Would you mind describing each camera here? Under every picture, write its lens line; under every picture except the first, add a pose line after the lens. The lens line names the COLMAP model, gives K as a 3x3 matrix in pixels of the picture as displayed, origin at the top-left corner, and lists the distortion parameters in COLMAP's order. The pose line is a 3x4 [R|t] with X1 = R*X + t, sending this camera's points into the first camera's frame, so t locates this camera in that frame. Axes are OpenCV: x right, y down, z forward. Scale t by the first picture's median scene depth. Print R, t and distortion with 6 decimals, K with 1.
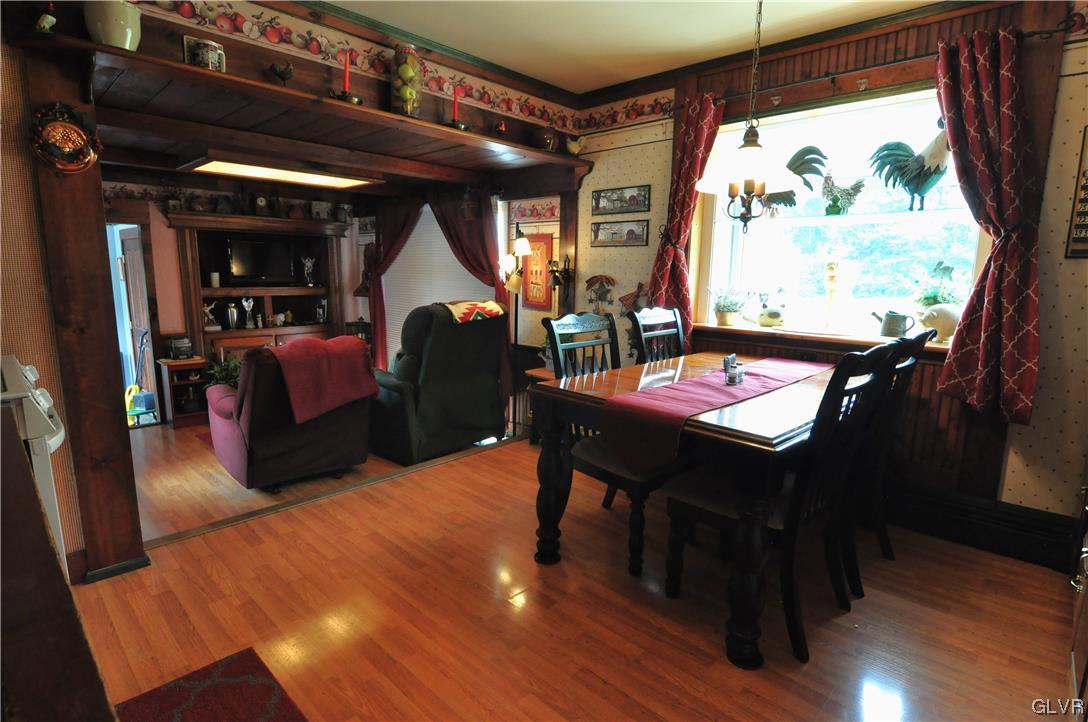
lens RADIAL K [[562.6, 0, 543.7], [0, 562.6, 366.2], [0, 0, 1]] dist [-0.010756, -0.001274]
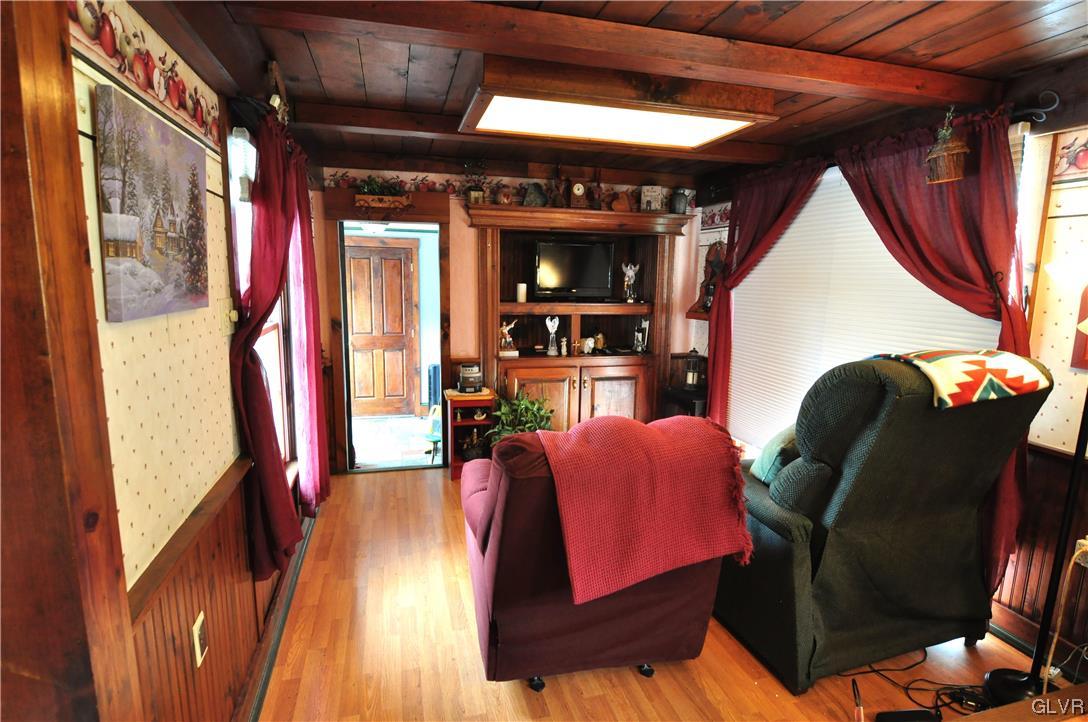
lens RADIAL K [[562.6, 0, 542.1], [0, 562.6, 367.8], [0, 0, 1]] dist [-0.010756, -0.001274]
pose [[0.855034, 0.082454, -0.511976, -0.147354], [-0.090928, 0.995821, 0.008521, -0.060642], [0.510539, 0.039267, 0.858958, 0.353907]]
